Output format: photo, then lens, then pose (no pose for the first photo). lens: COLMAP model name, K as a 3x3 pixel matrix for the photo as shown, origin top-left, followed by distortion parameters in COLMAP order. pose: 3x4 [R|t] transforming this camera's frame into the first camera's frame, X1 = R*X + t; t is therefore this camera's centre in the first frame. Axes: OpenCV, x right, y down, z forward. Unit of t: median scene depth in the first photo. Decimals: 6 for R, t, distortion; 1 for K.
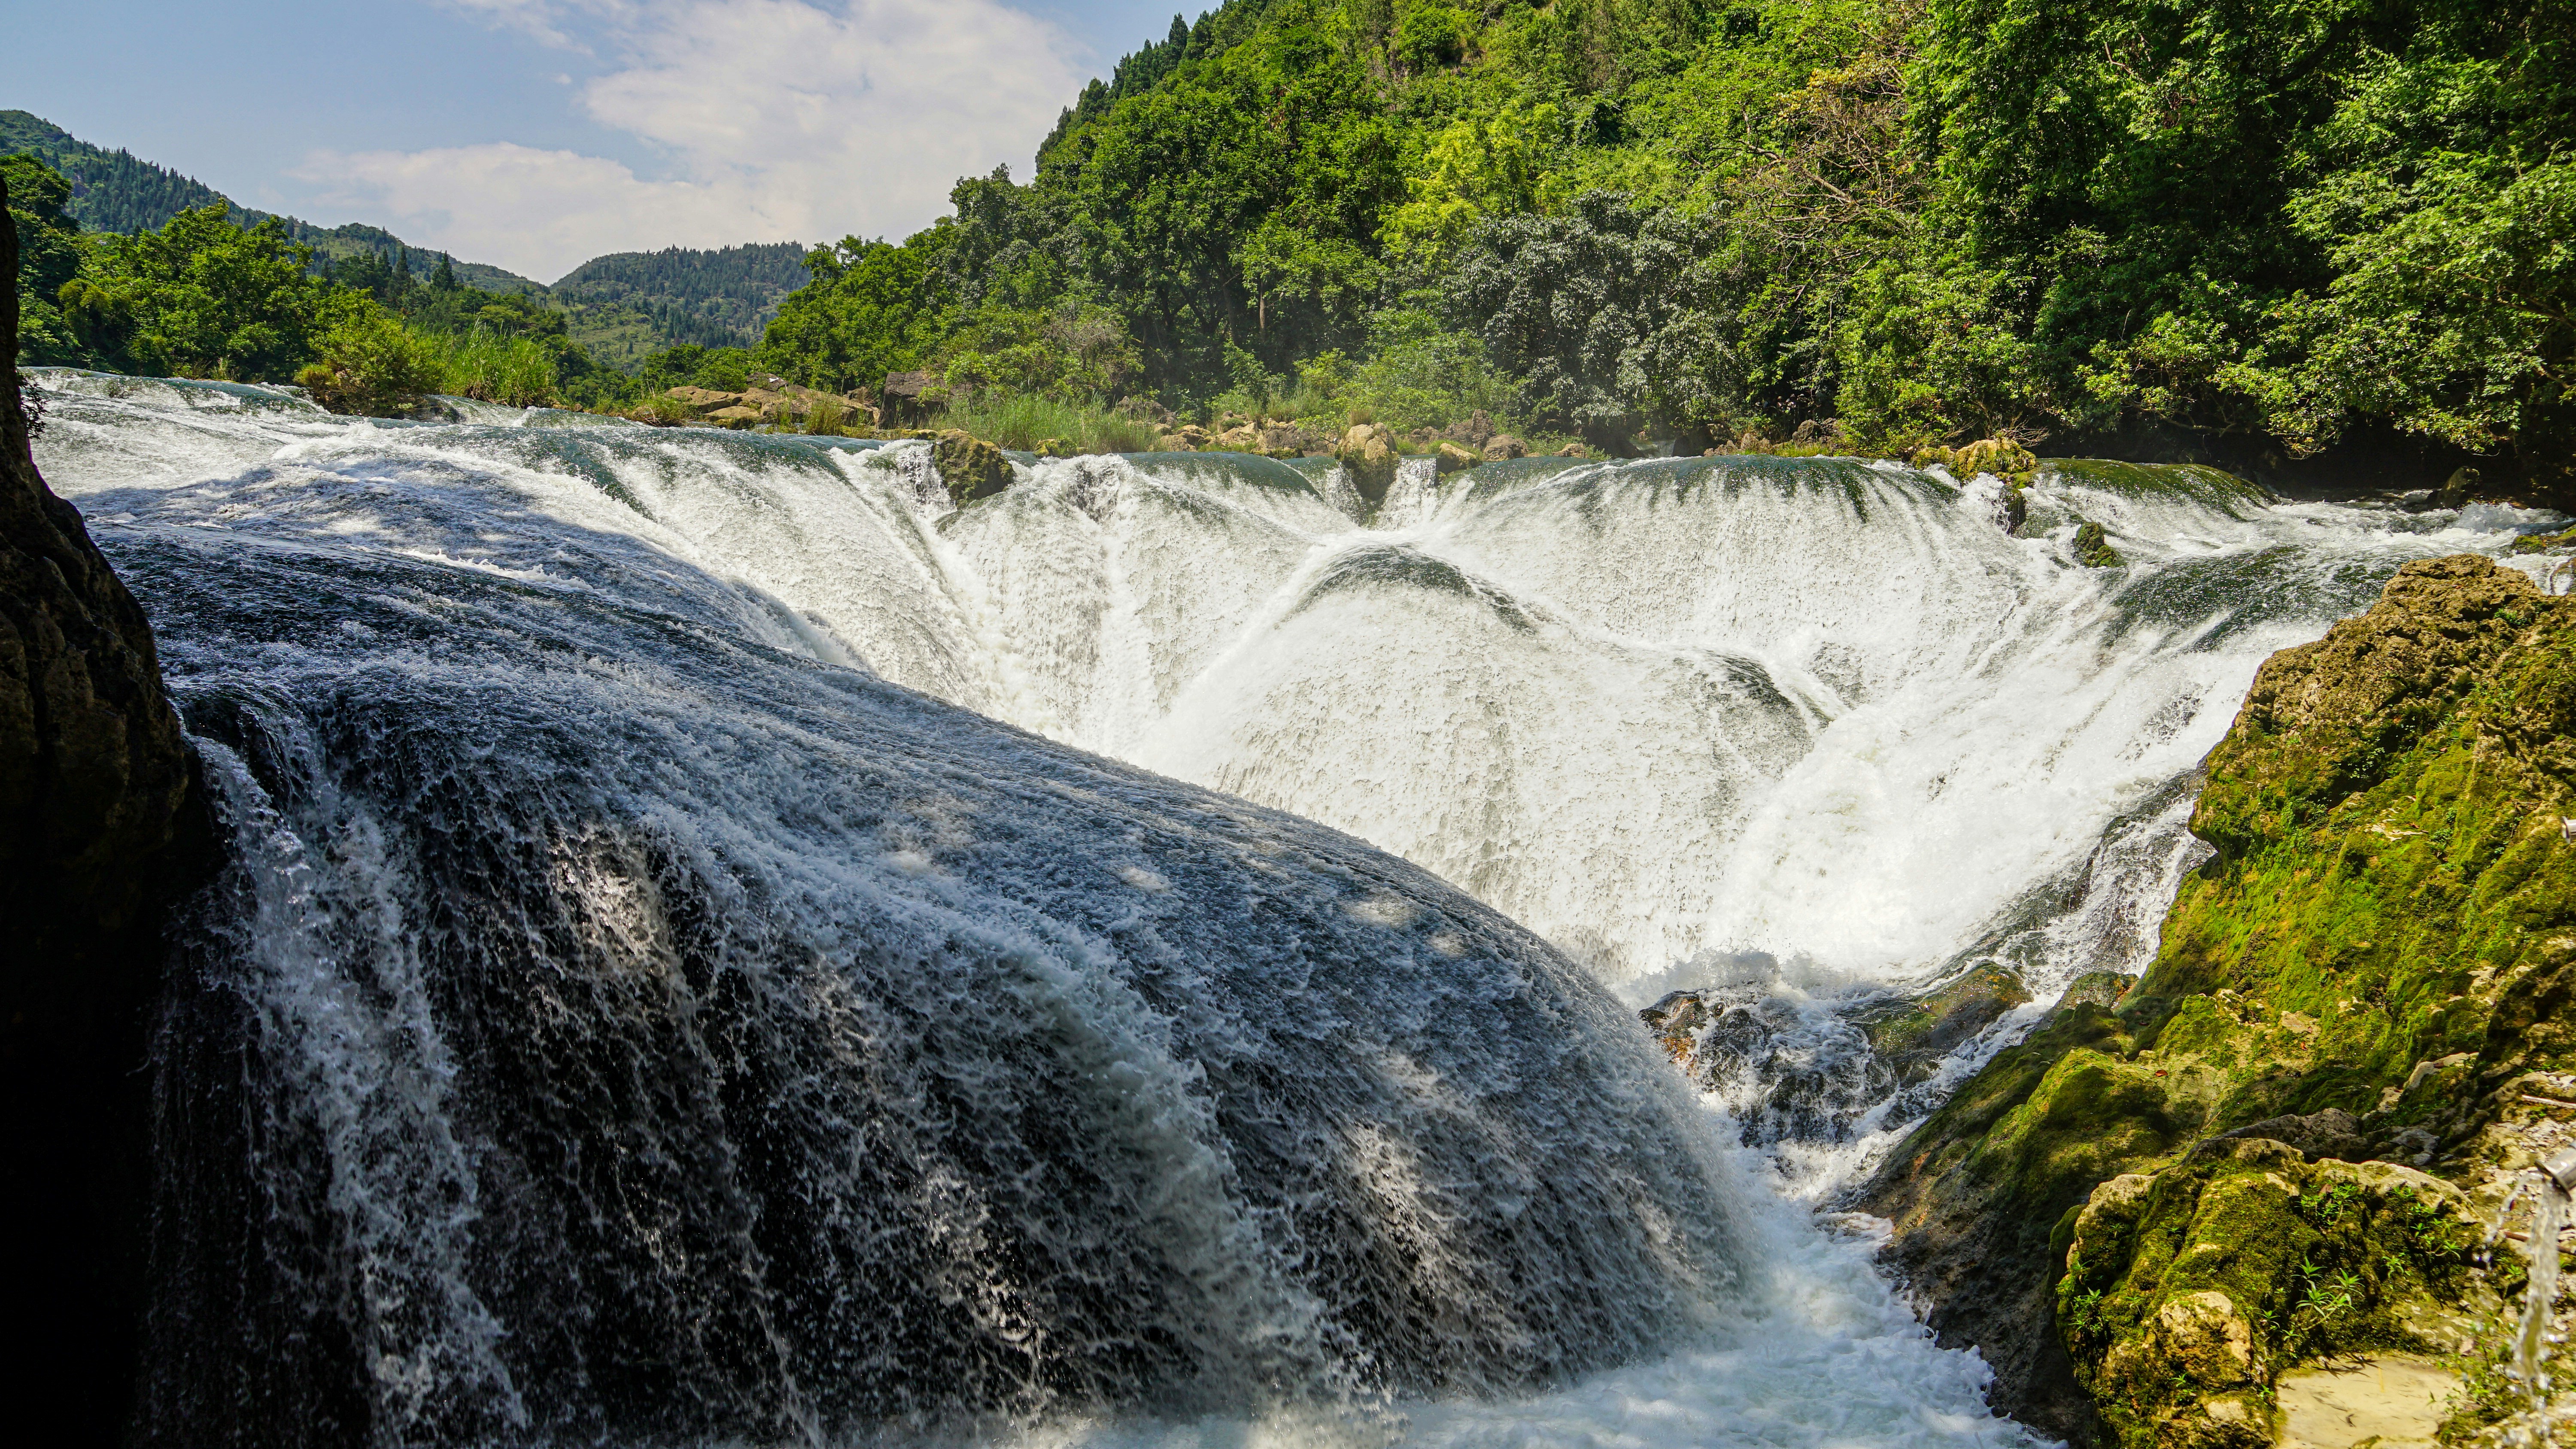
lens RADIAL K [[1952.2, 0, 1288.0], [0, 1952.2, 724.5], [0, 0, 1]] dist [-0.065422, 0.005016]
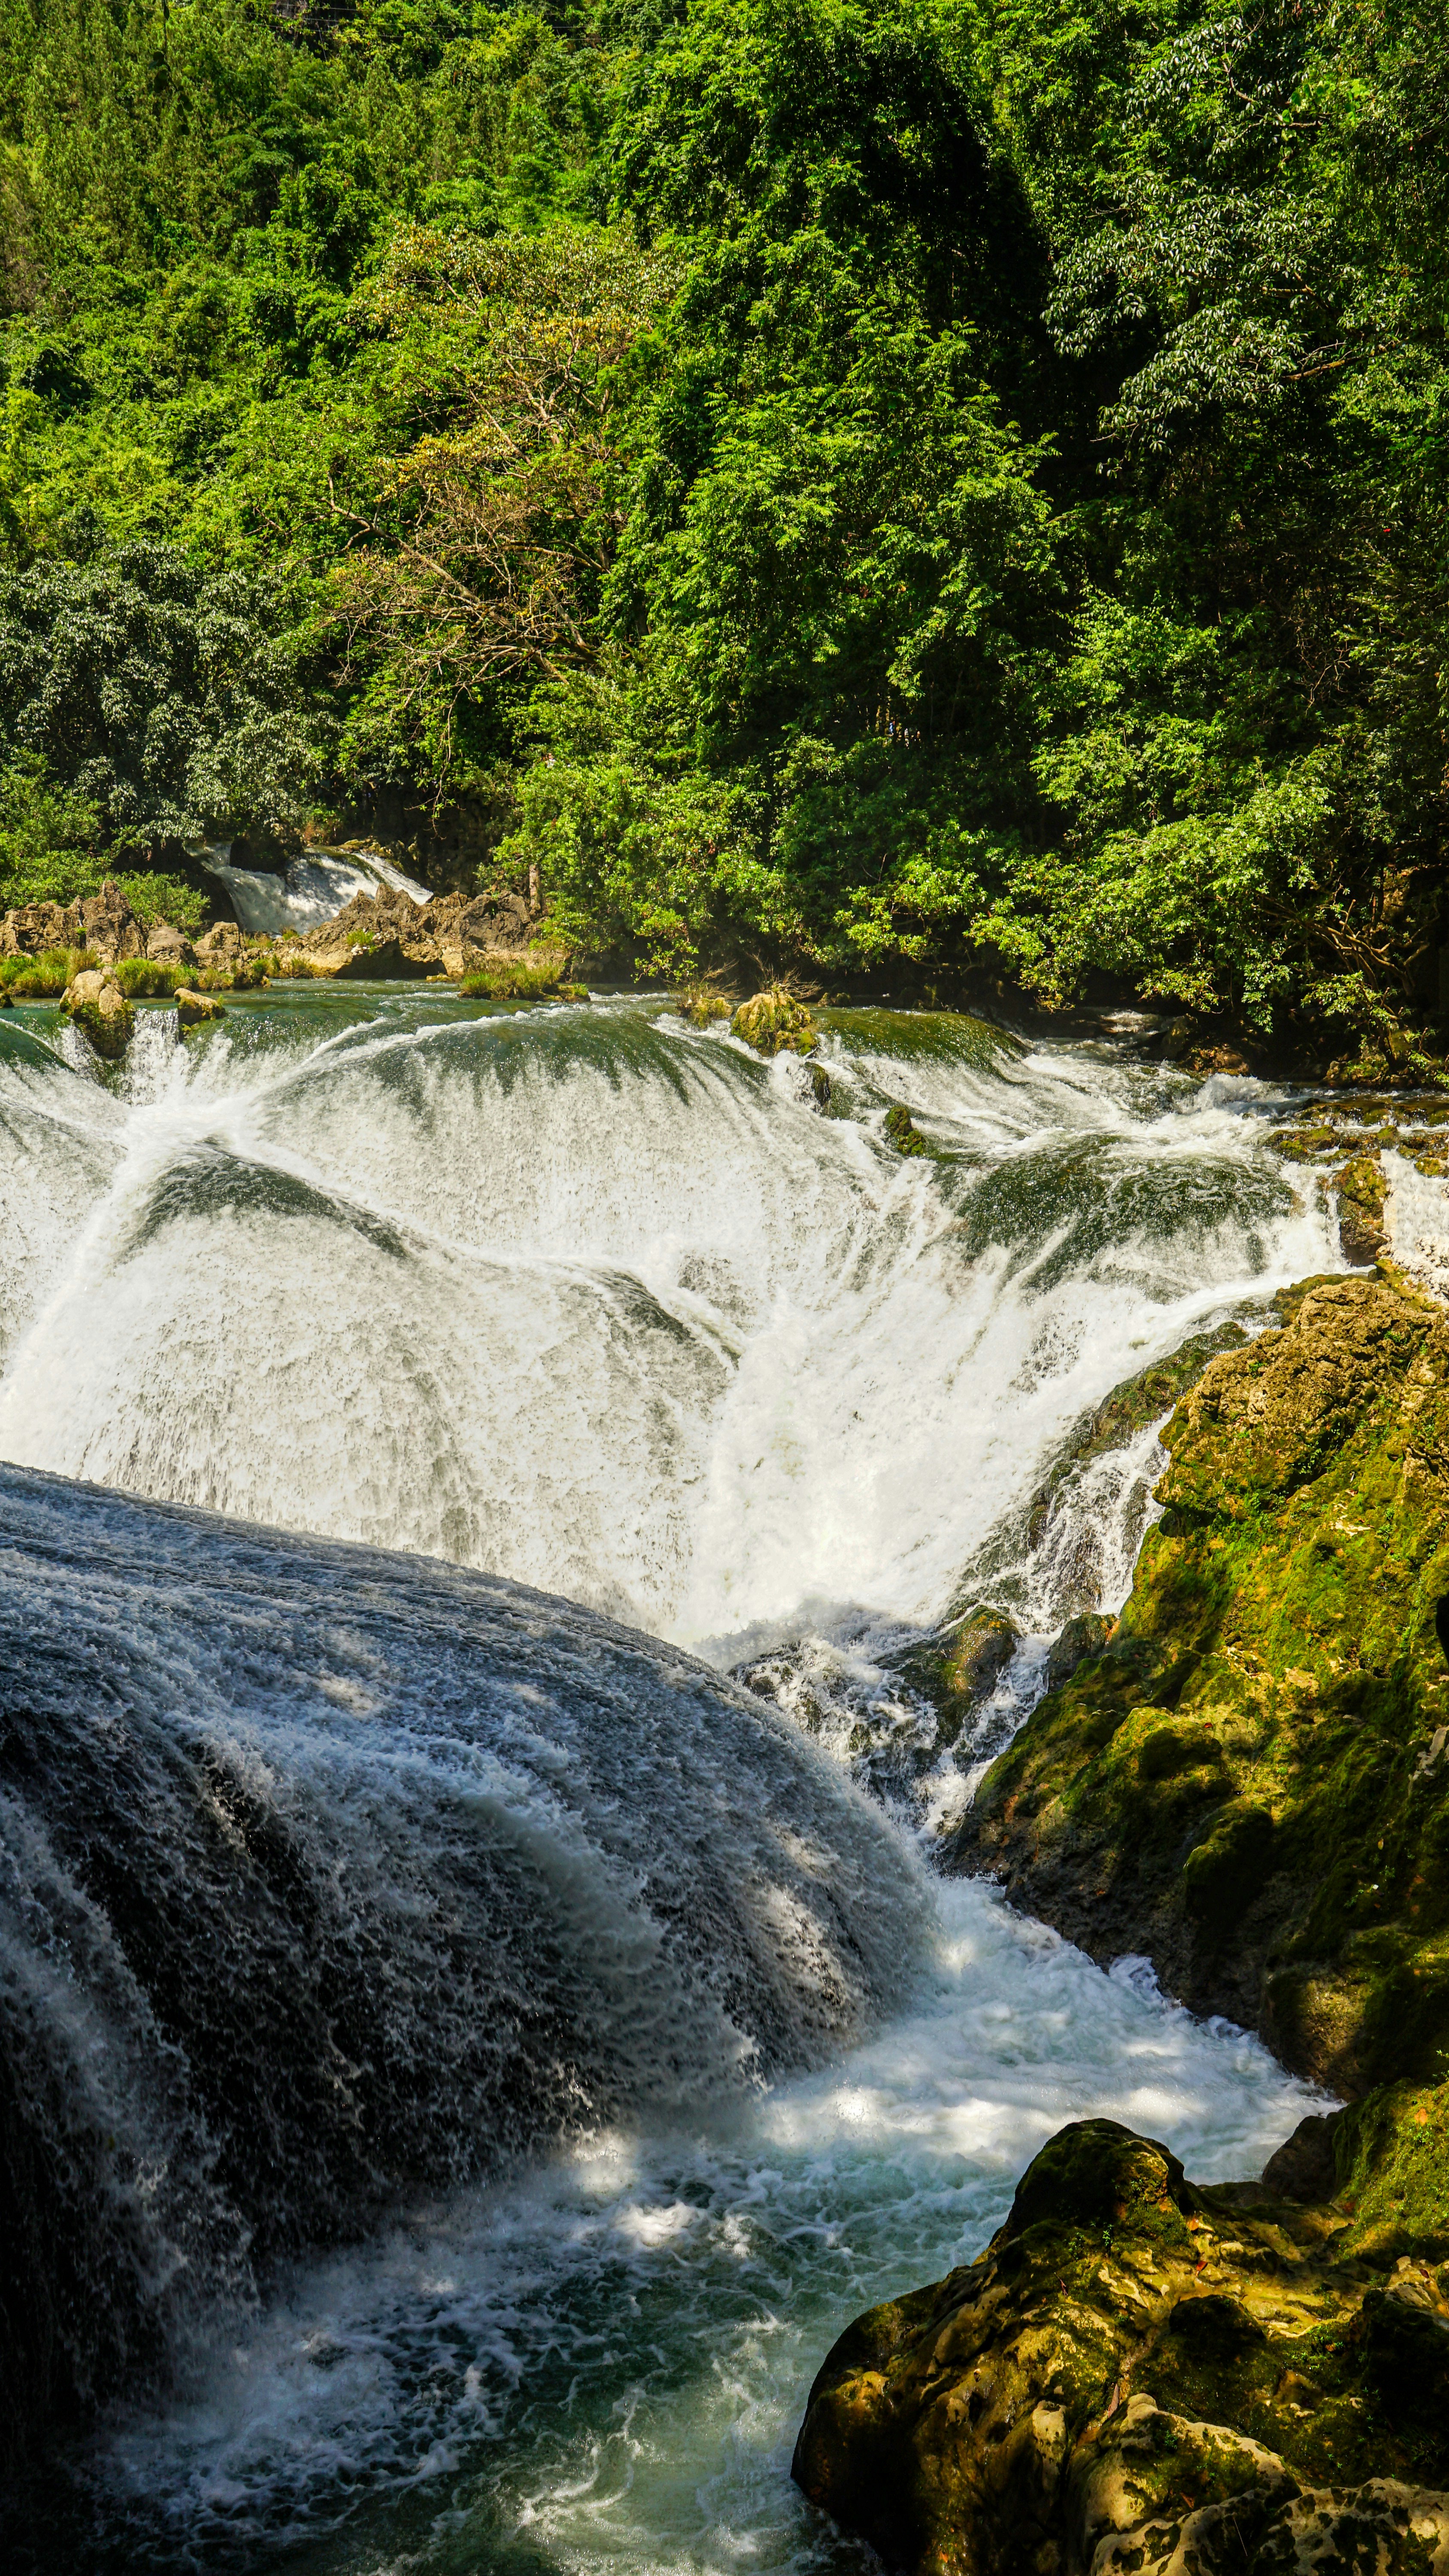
lens RADIAL K [[2490.9, 0, 724.5], [0, 2490.9, 1288.0], [0, 0, 1]] dist [0.074435, 0.023941]
pose [[0.900460, -0.070552, 0.429178, -0.231786], [0.038230, 0.995776, 0.083483, -0.112886], [-0.433255, -0.058766, 0.899354, -0.160482]]
